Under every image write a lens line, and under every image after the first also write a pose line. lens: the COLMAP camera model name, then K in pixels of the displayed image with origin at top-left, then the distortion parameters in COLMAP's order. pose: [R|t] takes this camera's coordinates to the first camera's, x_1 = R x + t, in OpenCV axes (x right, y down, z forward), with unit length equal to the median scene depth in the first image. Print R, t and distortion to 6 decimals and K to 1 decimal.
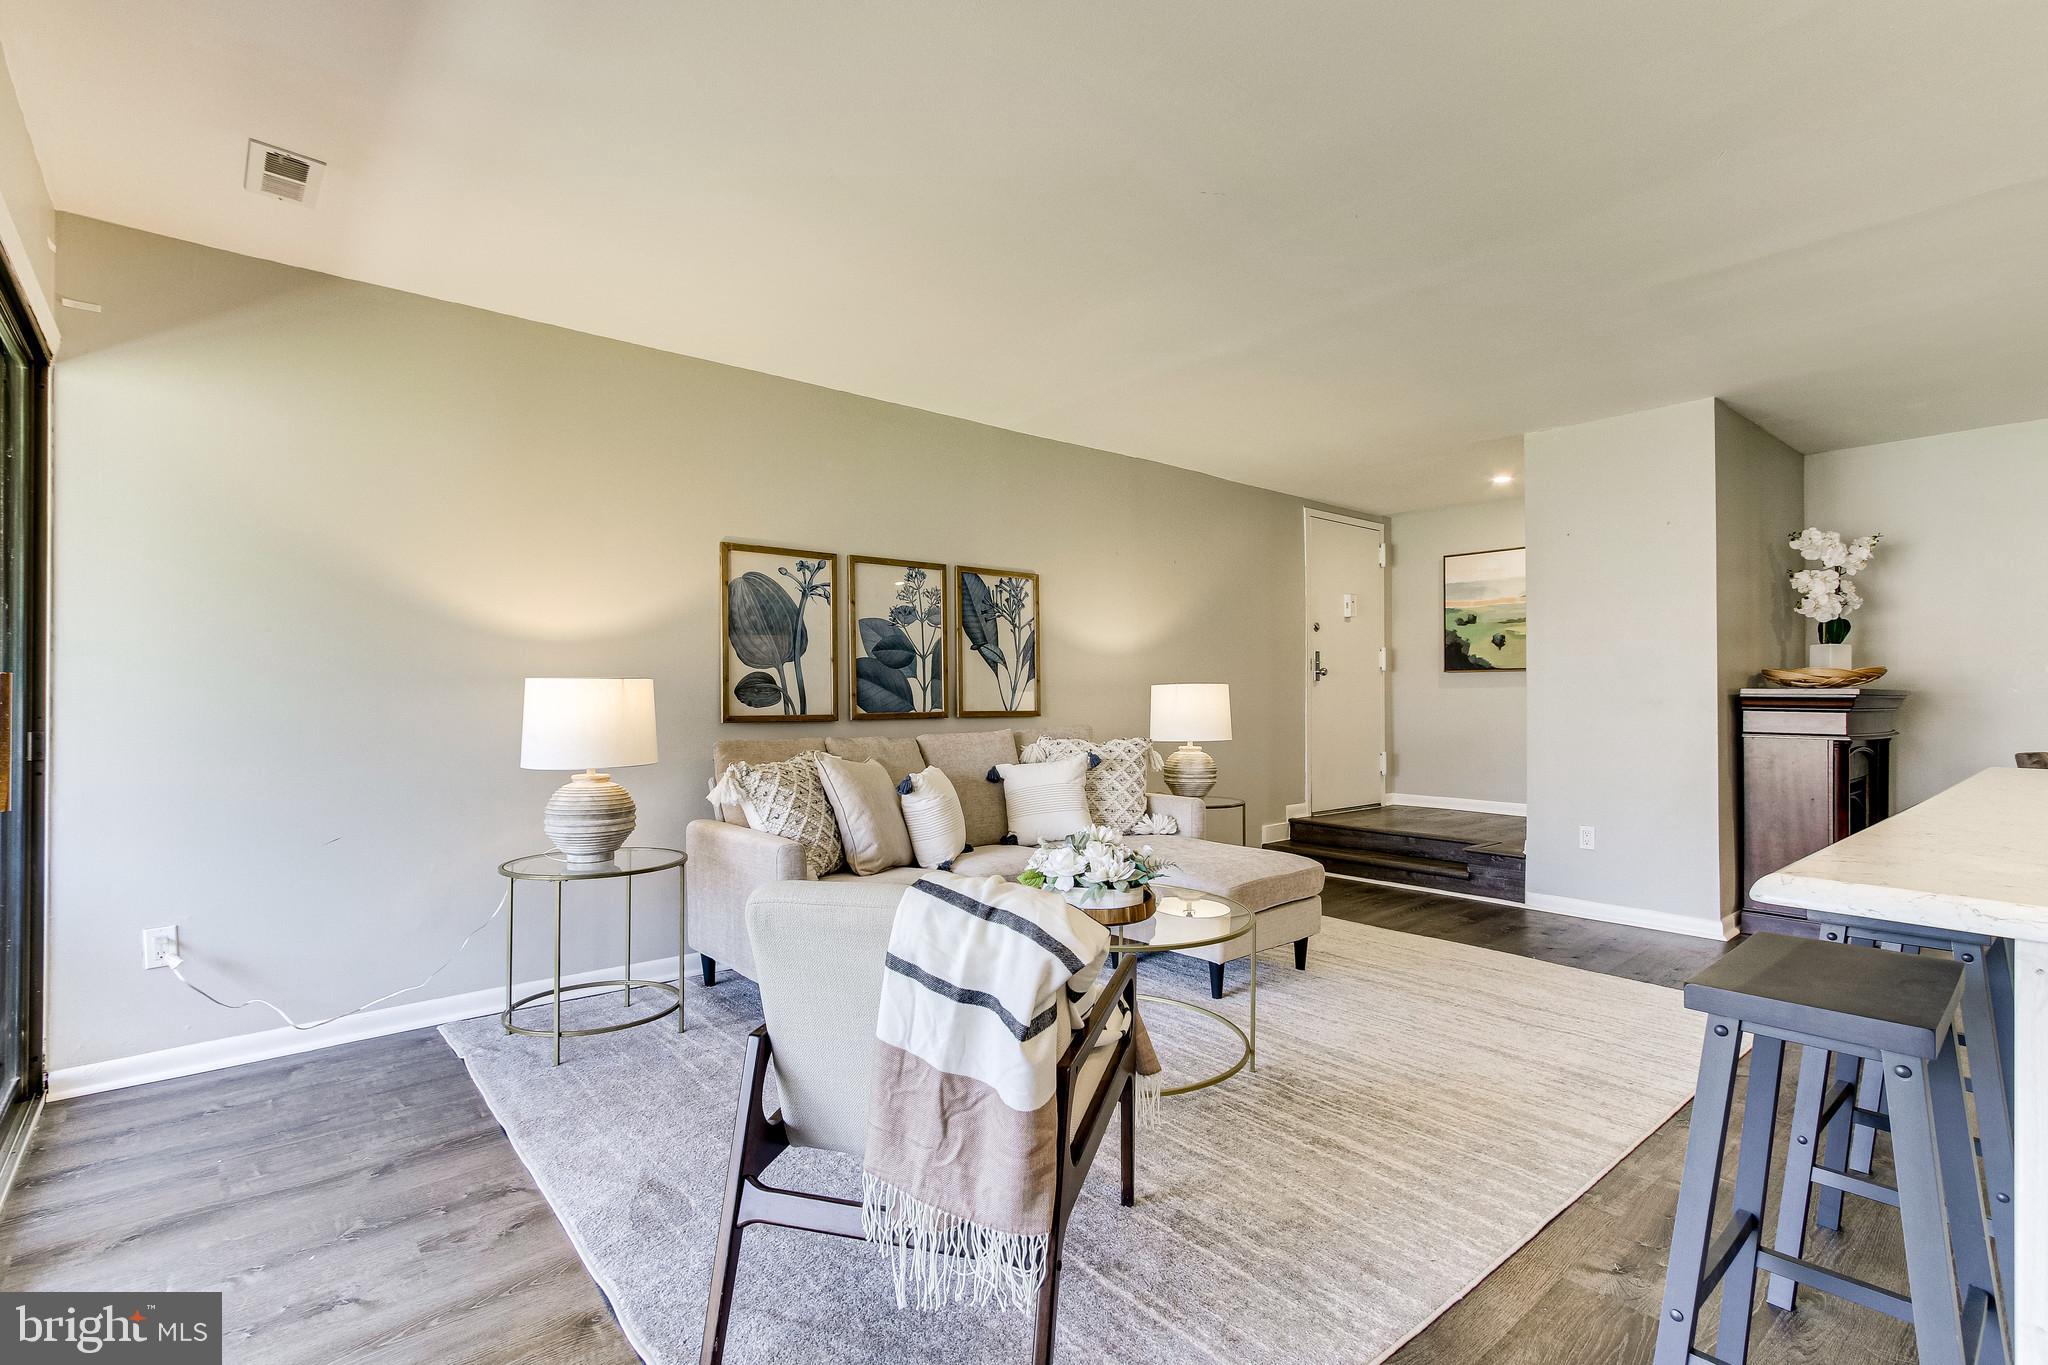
lens RADIAL K [[984.2, 0, 1004.4], [0, 984.2, 676.3], [0, 0, 1]] dist [-0.003683, 0.000031]
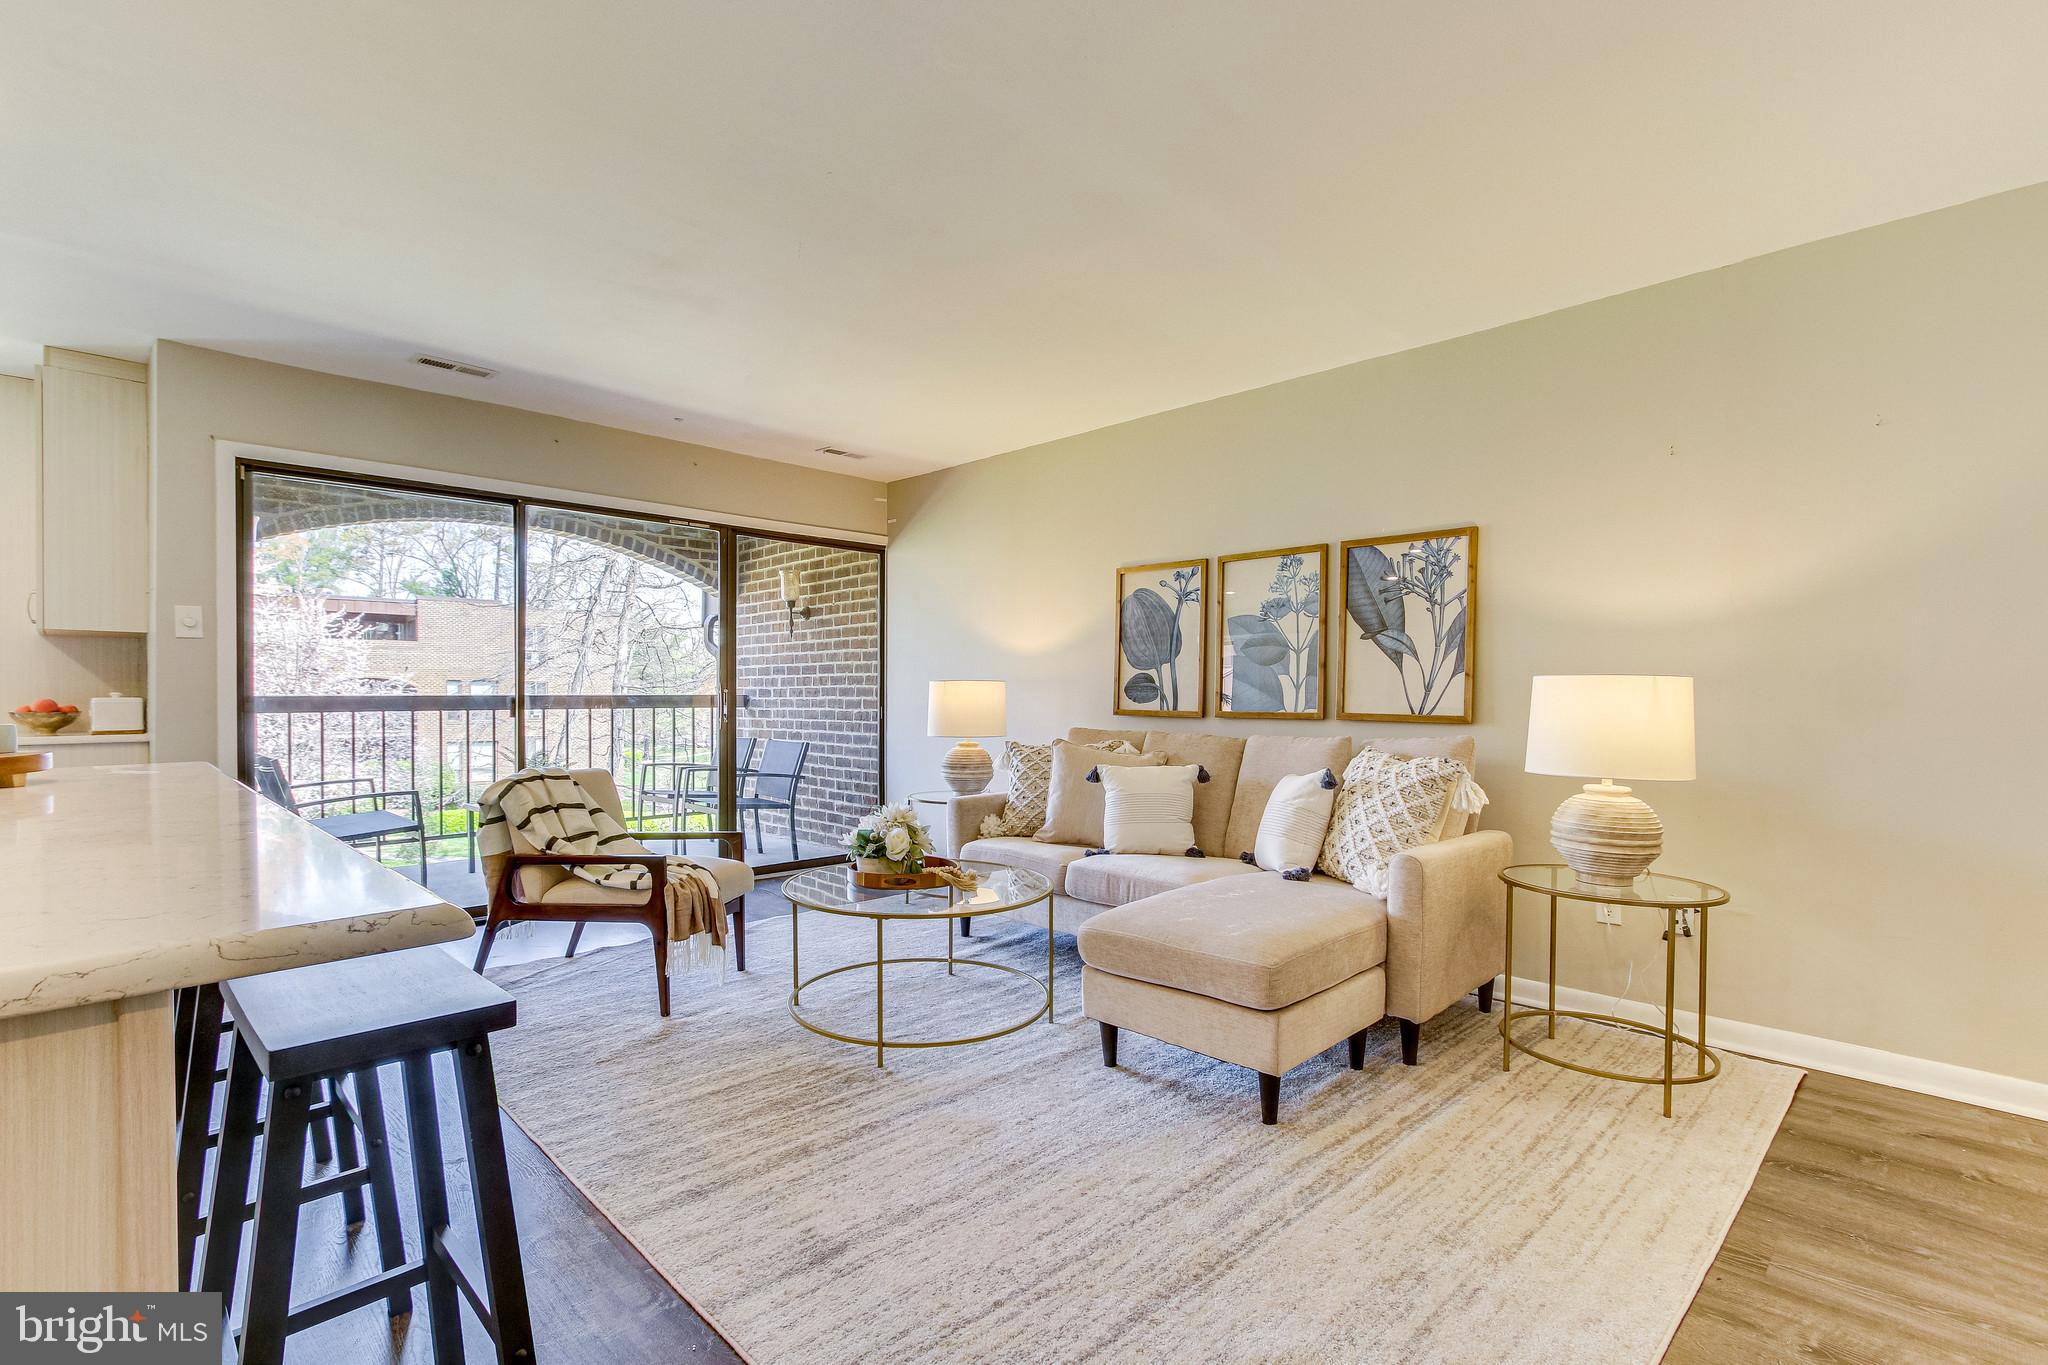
lens RADIAL K [[939.7, 0, 1014.7], [0, 939.7, 698.5], [0, 0, 1]] dist [-0.001368, -0.000262]
pose [[0.077760, 0.006464, -0.996951, 0.775921], [0.012456, 0.999895, 0.007455, 0.014042], [0.996894, -0.012998, 0.077671, 0.685391]]
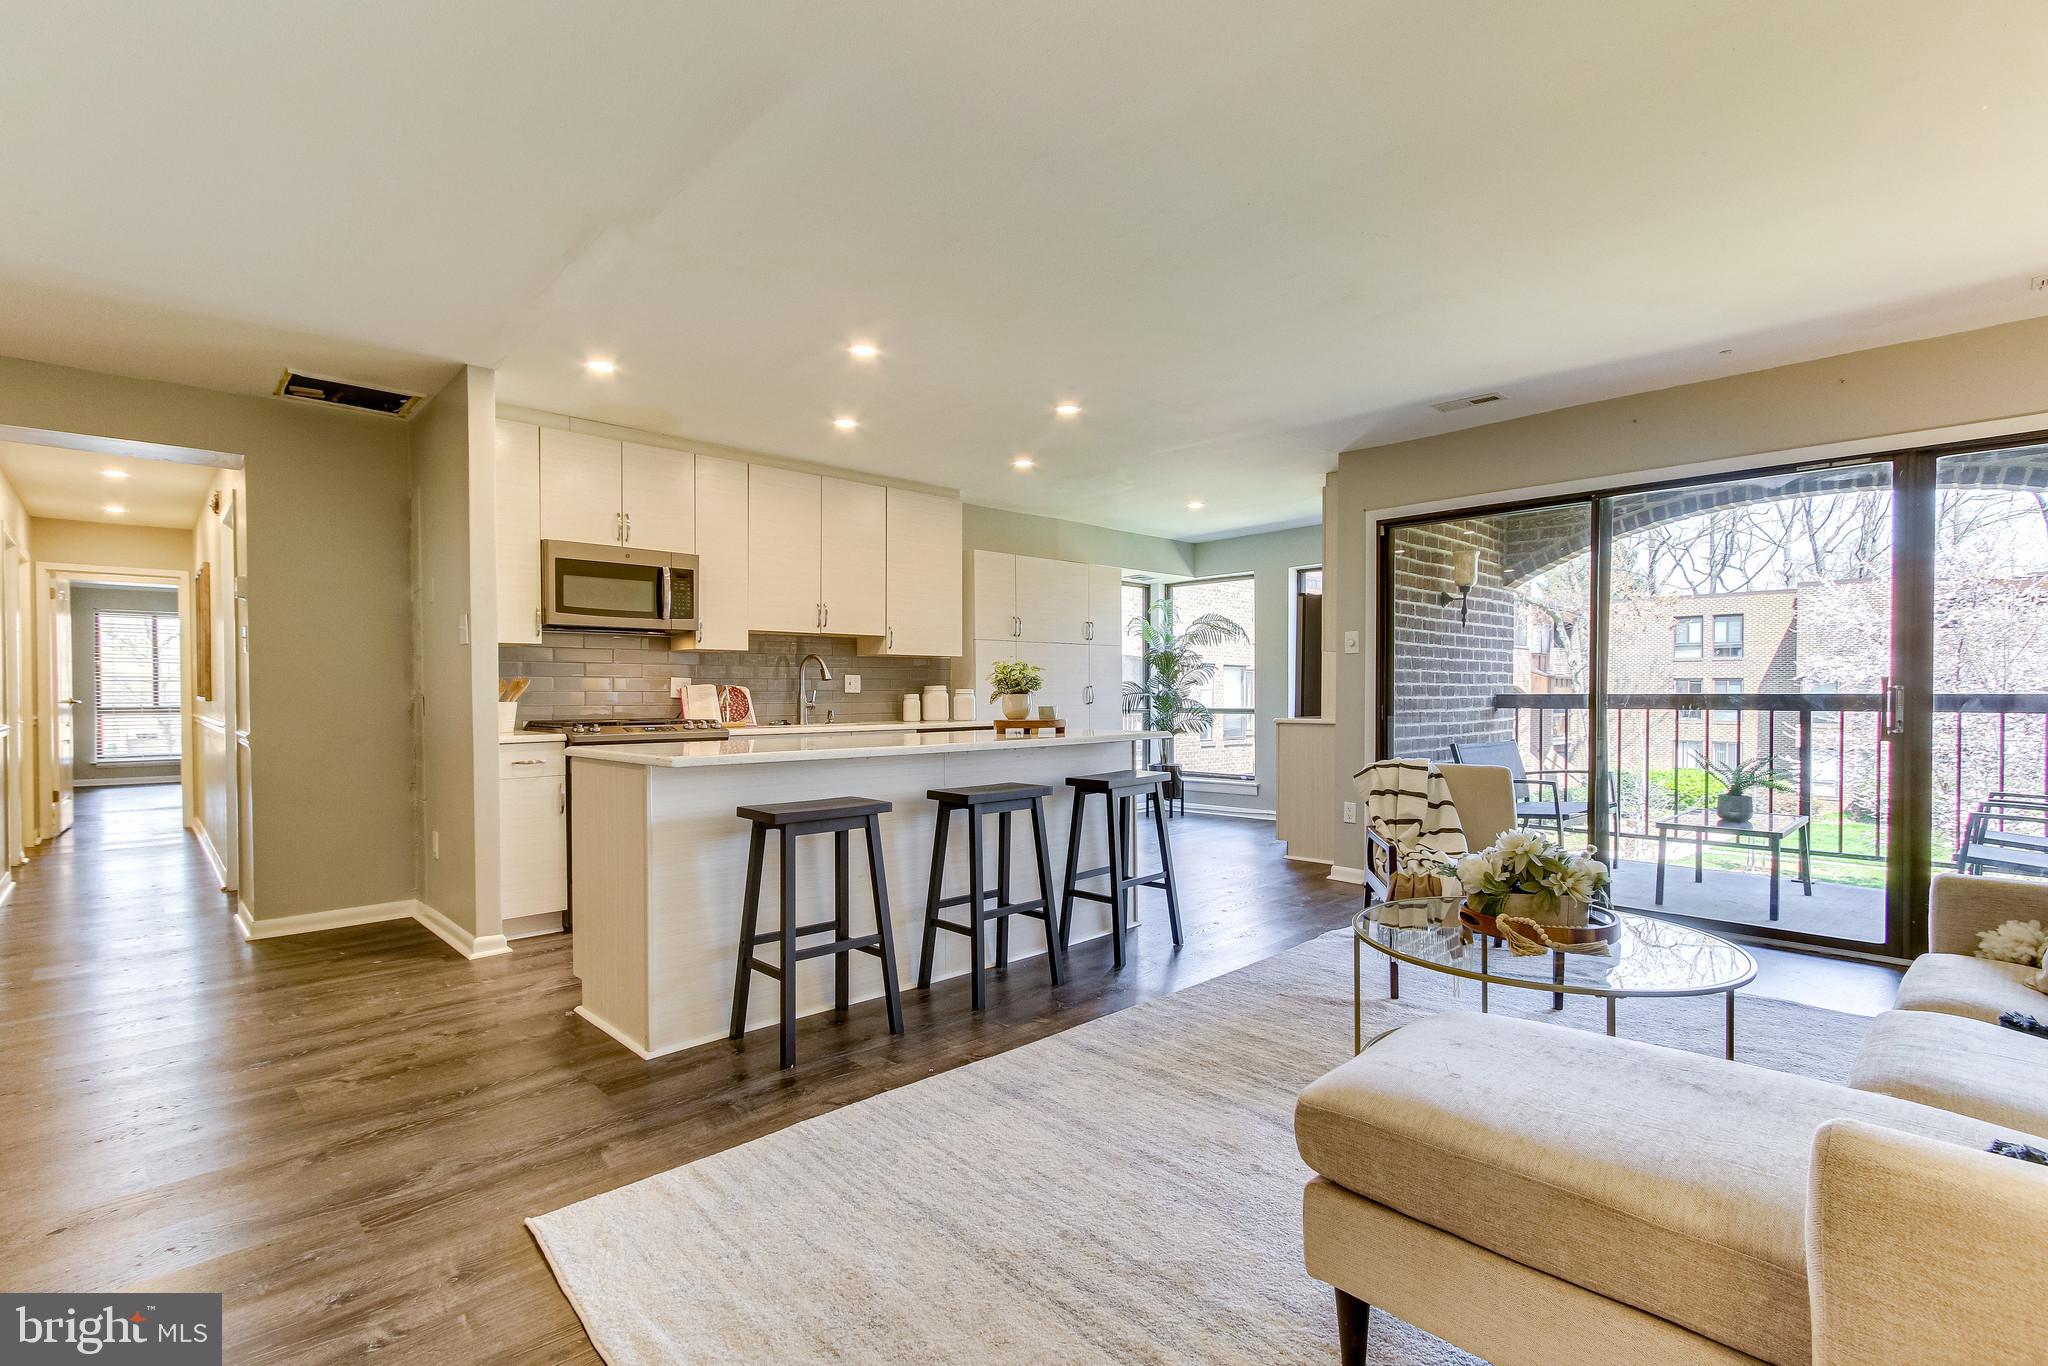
lens RADIAL K [[951.6, 0, 1007.5], [0, 951.6, 705.4], [0, 0, 1]] dist [0.002086, 0.000929]
pose [[-0.998725, 0.003093, -0.050386, 0.400272], [0.003094, 0.999995, 0.000053, 0.021594], [0.050386, -0.000103, -0.998730, 1.206030]]
